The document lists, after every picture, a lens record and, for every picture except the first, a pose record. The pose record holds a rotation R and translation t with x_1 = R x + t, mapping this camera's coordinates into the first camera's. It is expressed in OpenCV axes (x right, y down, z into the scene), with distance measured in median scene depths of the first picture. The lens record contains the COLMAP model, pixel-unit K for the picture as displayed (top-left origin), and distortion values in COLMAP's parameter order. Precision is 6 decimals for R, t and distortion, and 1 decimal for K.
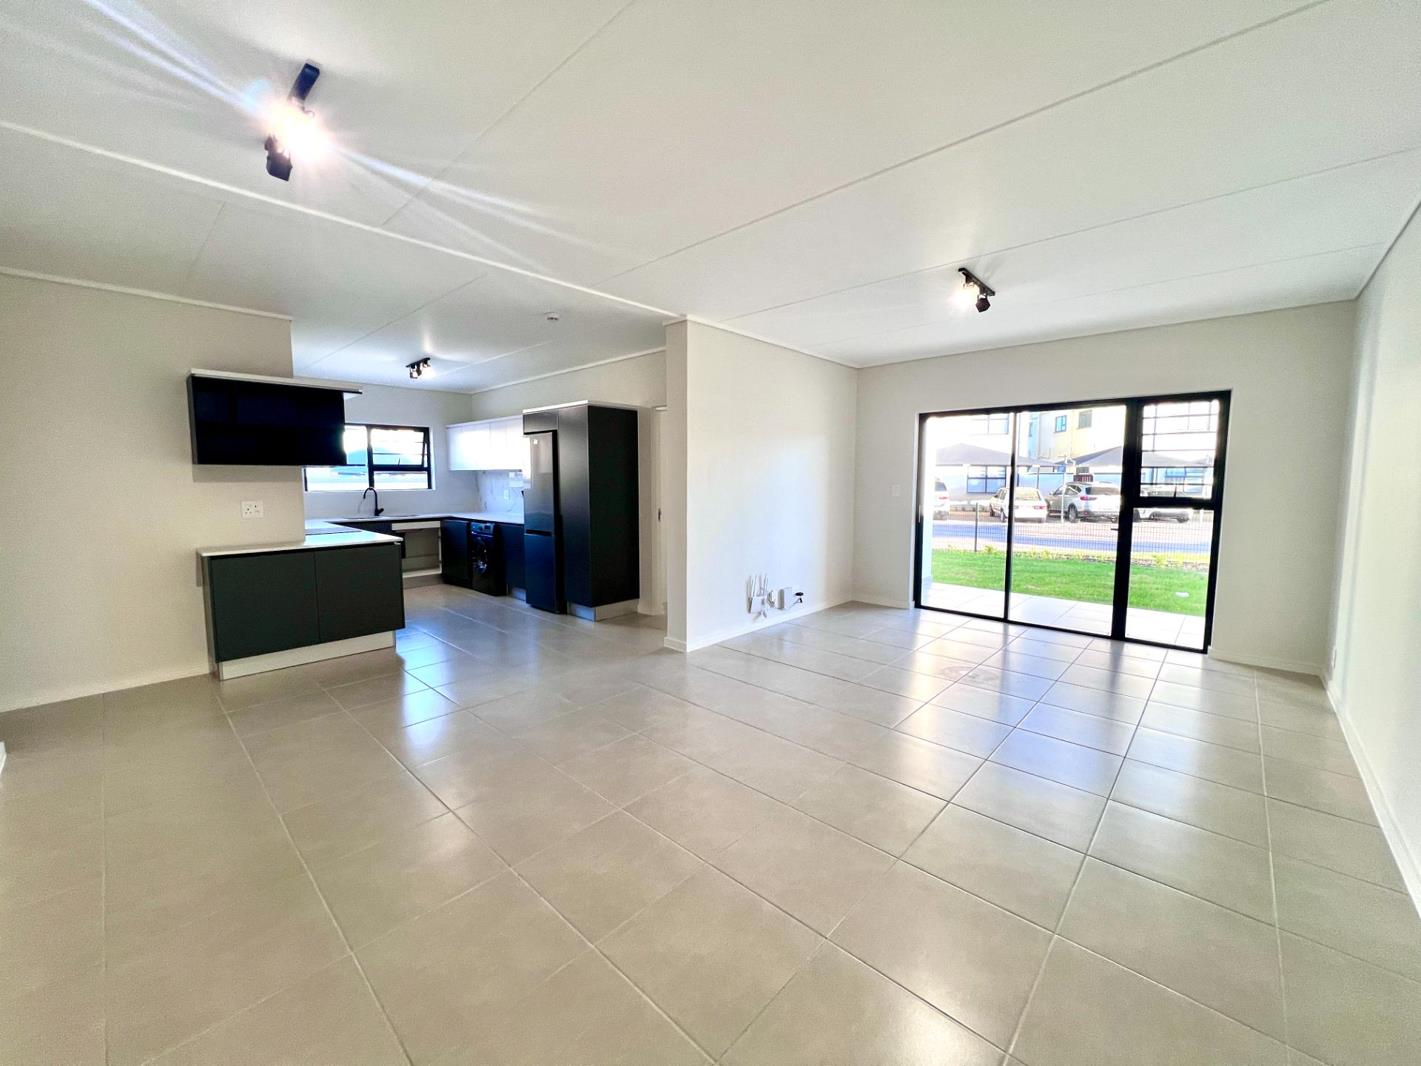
lens RADIAL K [[567.5, 0, 709.6], [0, 567.5, 524.6], [0, 0, 1]] dist [0.000059, -0.000143]
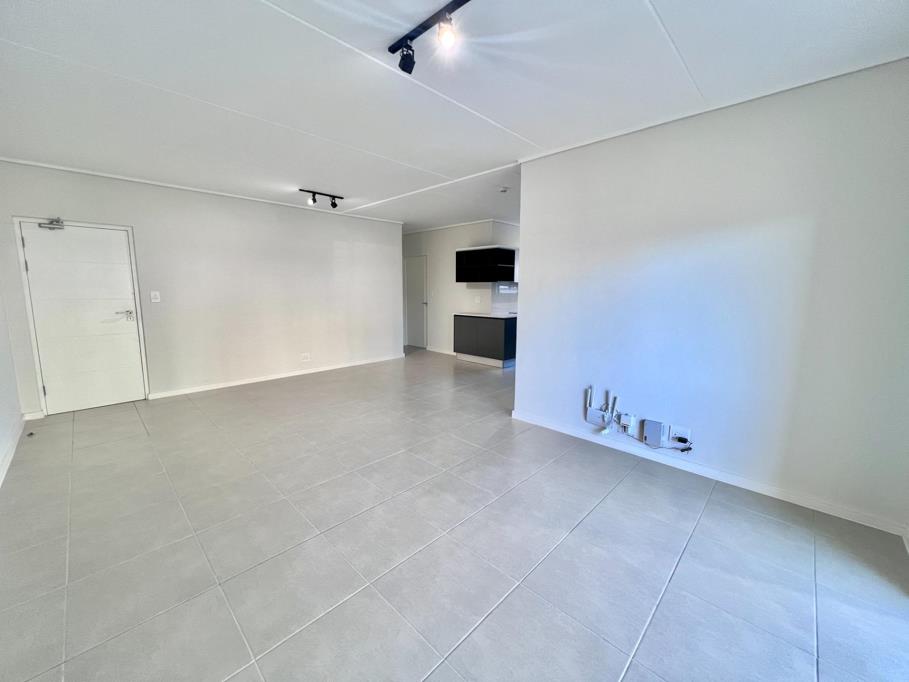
lens RADIAL K [[363.0, 0, 453.9], [0, 363.0, 335.6], [0, 0, 1]] dist [0.000059, -0.000143]
pose [[-0.014165, 0.131600, -0.991202, 0.662138], [-0.087619, 0.987325, 0.132337, -0.057544], [0.996053, 0.088723, -0.002455, 0.710576]]
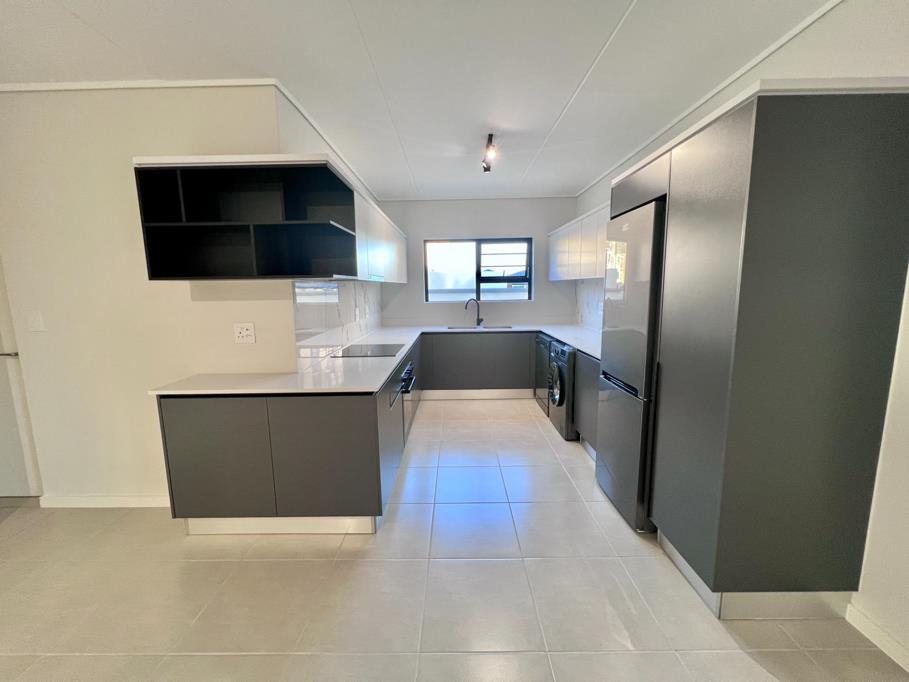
lens RADIAL K [[363.0, 0, 453.9], [0, 363.0, 335.6], [0, 0, 1]] dist [0.000059, -0.000143]
pose [[0.680590, 0.087736, -0.727393, -0.158946], [-0.046189, 0.995967, 0.076914, -0.061700], [0.731207, -0.018749, 0.681897, 0.672062]]
